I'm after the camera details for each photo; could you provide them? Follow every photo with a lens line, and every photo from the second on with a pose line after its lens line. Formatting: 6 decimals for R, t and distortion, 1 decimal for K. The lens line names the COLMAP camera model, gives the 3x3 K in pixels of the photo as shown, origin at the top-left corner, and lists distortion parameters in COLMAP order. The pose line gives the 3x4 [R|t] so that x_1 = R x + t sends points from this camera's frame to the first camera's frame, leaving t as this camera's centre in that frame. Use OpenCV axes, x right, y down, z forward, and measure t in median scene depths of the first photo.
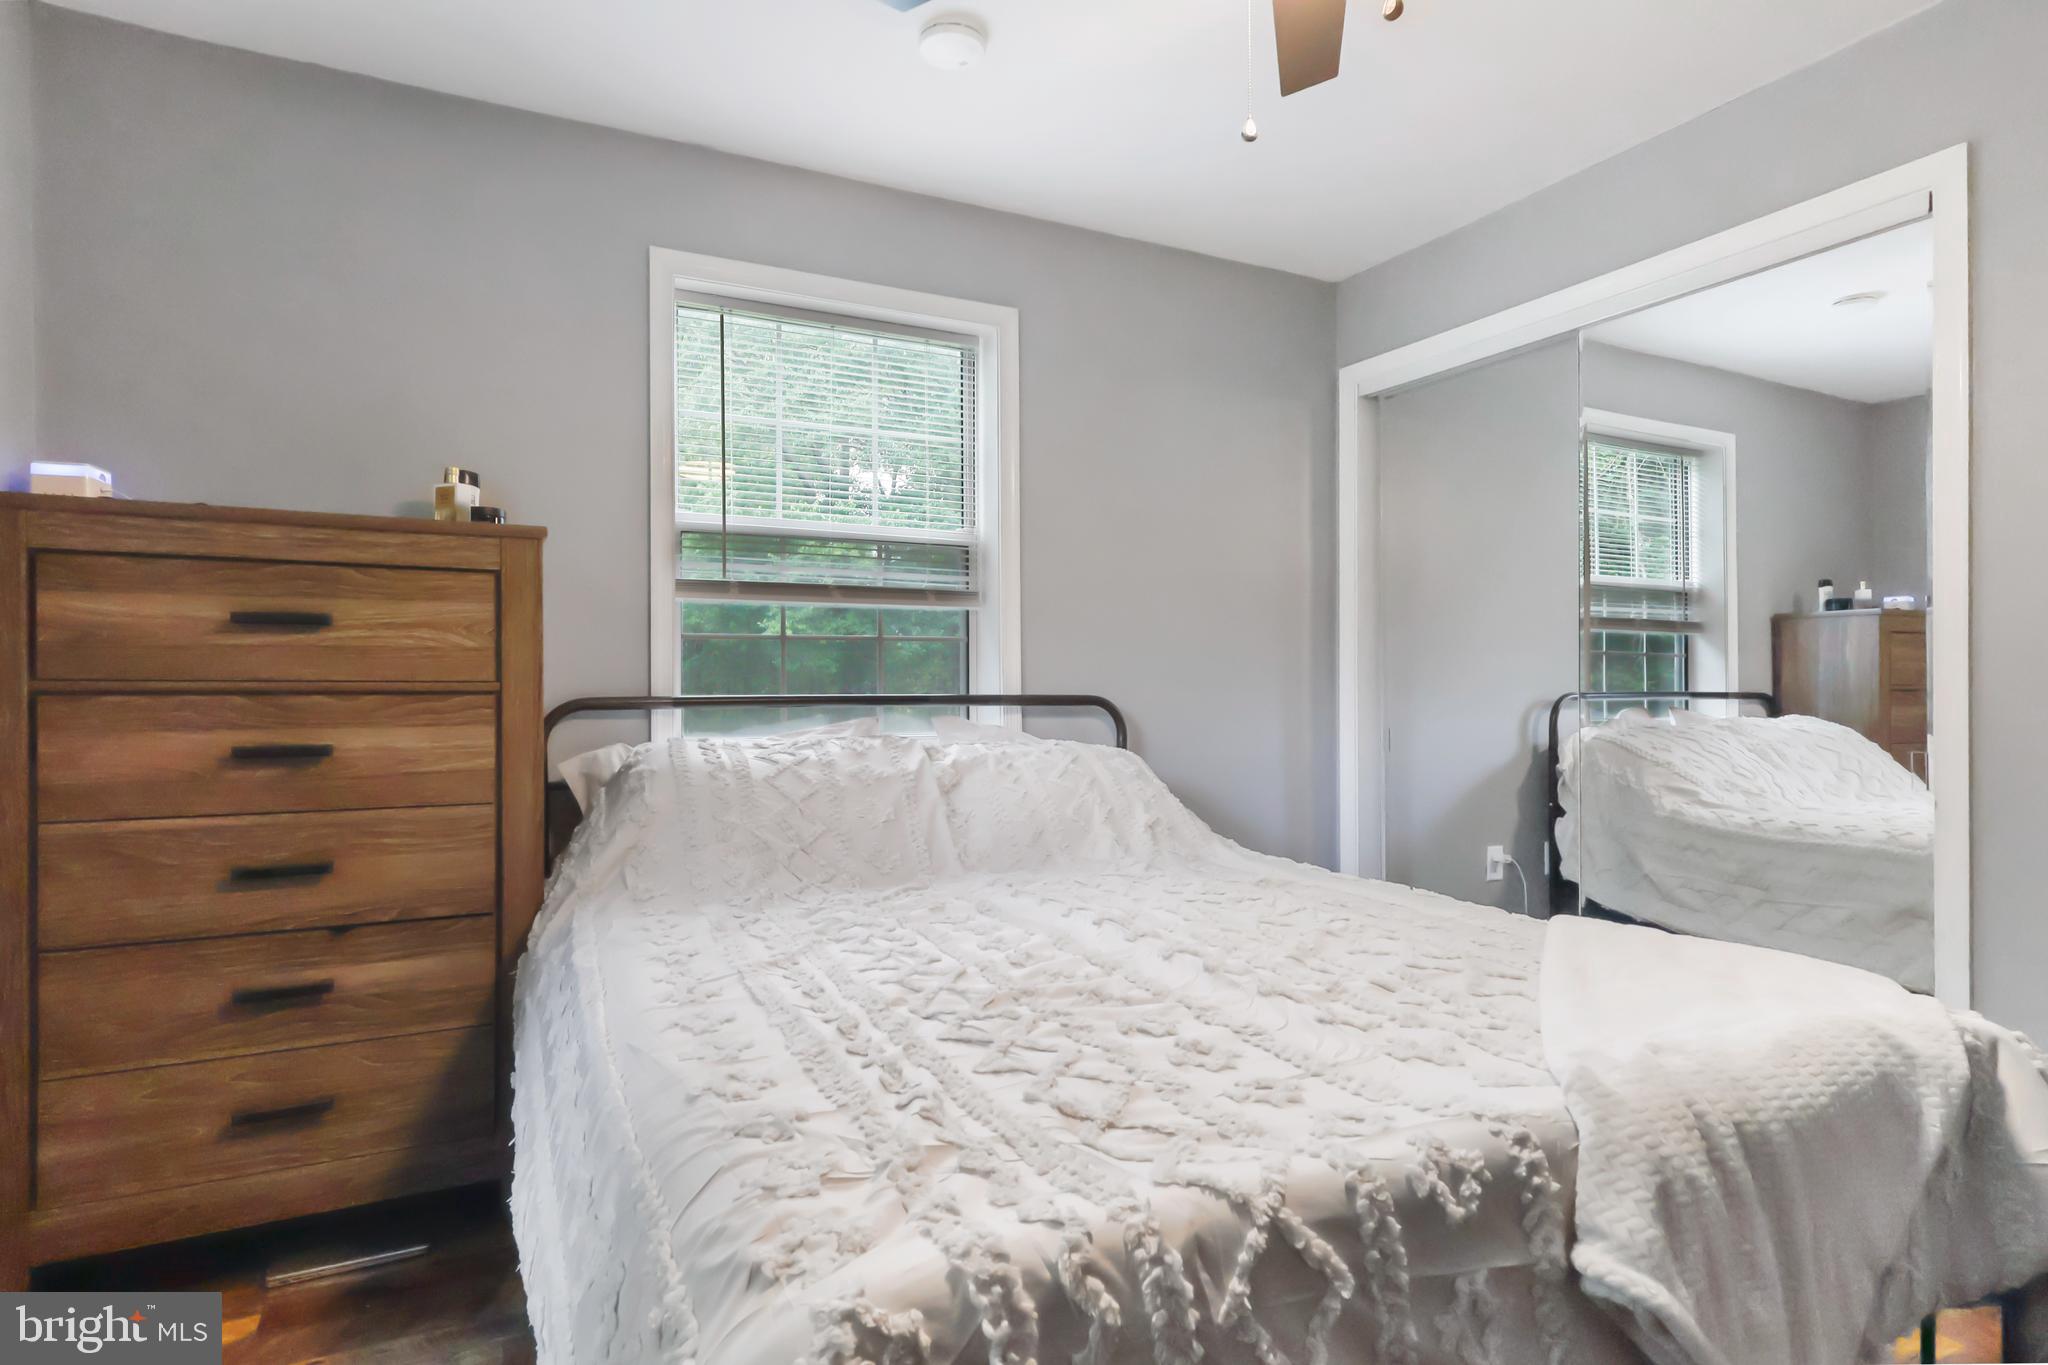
lens RADIAL K [[1111.0, 0, 1011.2], [0, 1111.0, 692.6], [0, 0, 1]] dist [0.000312, 0.000161]
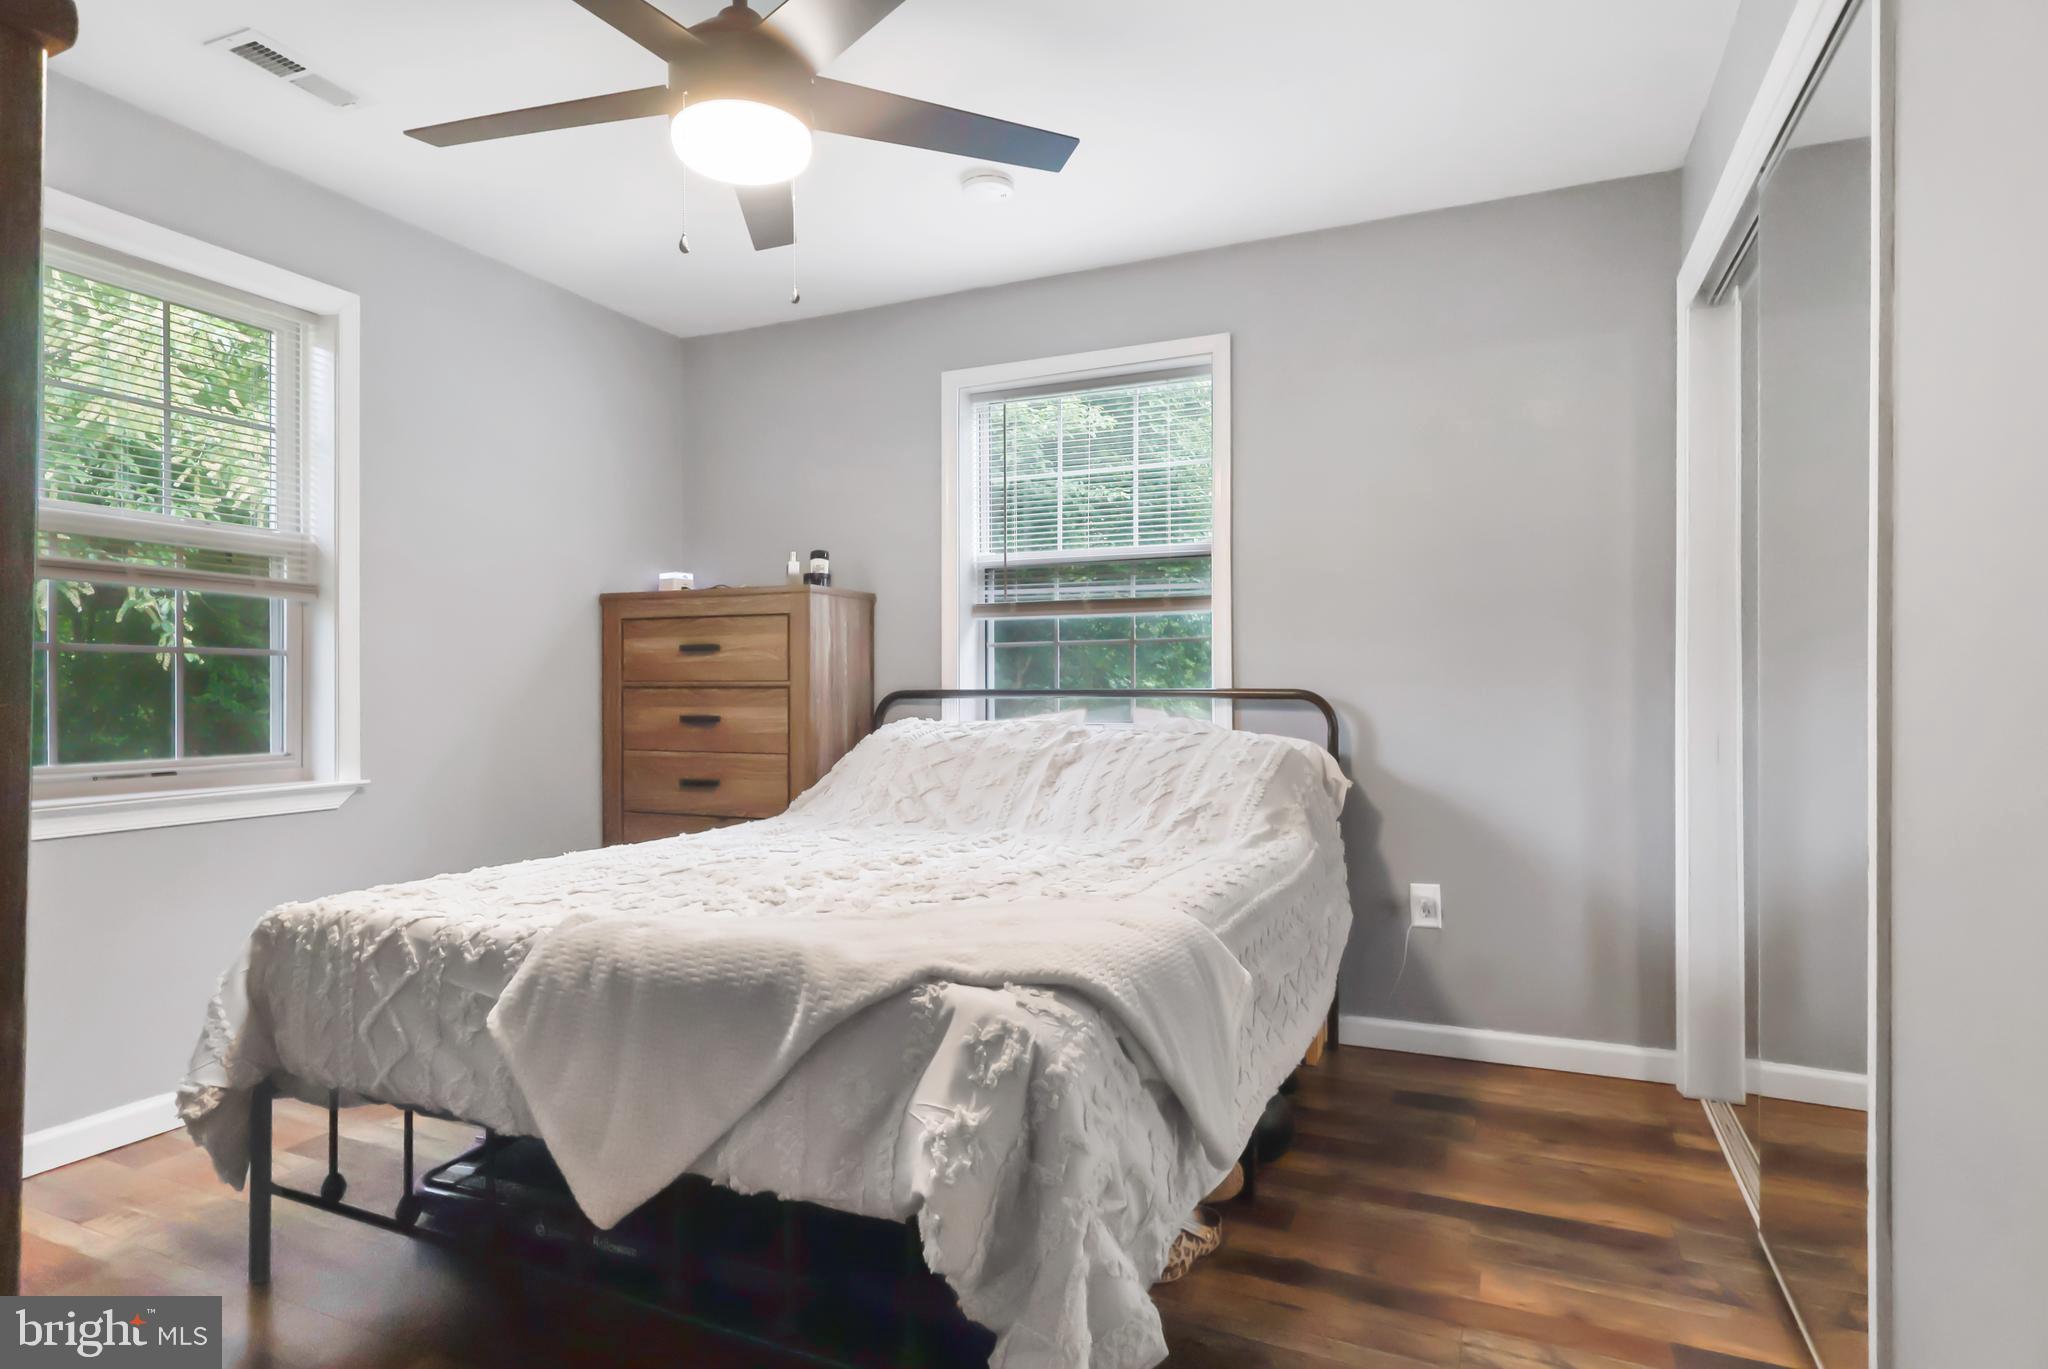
lens RADIAL K [[1111.0, 0, 1011.2], [0, 1111.0, 694.6], [0, 0, 1]] dist [0.000312, 0.000161]
pose [[0.620896, 0.004340, -0.783881, 1.053776], [-0.000384, 0.999986, 0.005232, 0.002172], [0.783892, -0.002947, 0.620890, 0.235103]]
